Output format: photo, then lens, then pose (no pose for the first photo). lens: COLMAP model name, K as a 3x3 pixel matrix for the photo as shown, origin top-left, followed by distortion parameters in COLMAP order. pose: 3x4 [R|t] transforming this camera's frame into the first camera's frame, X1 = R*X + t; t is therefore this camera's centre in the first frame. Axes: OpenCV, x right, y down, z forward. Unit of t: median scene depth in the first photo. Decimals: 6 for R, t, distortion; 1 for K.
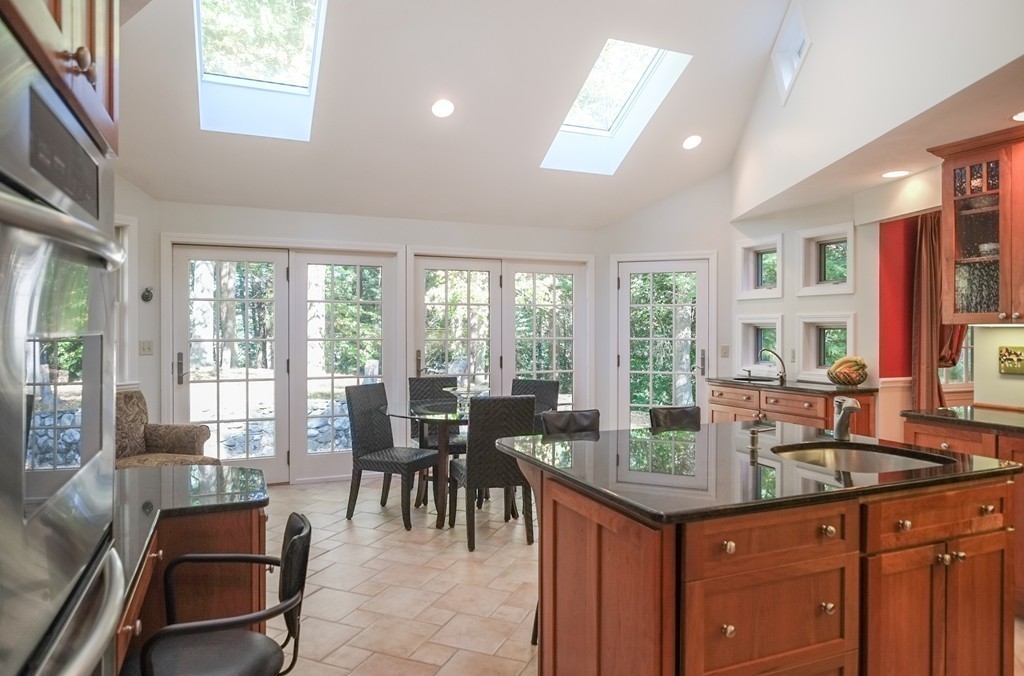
lens RADIAL K [[652.6, 0, 512.0], [0, 652.6, 338.0], [0, 0, 1]] dist [0.000556, 0.000184]
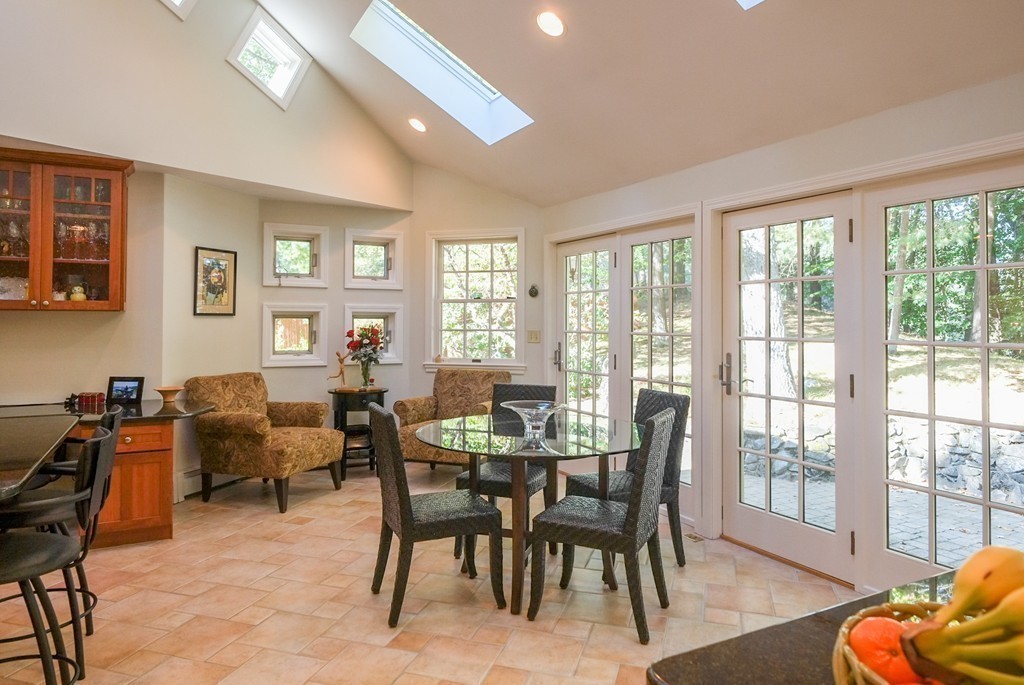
lens RADIAL K [[655.9, 0, 525.3], [0, 655.9, 317.4], [0, 0, 1]] dist [-0.002953, 0.000867]
pose [[0.092691, -0.002567, -0.995692, 0.672280], [-0.019651, 0.999797, -0.004407, -0.014390], [0.995501, 0.019975, 0.092622, 0.962317]]
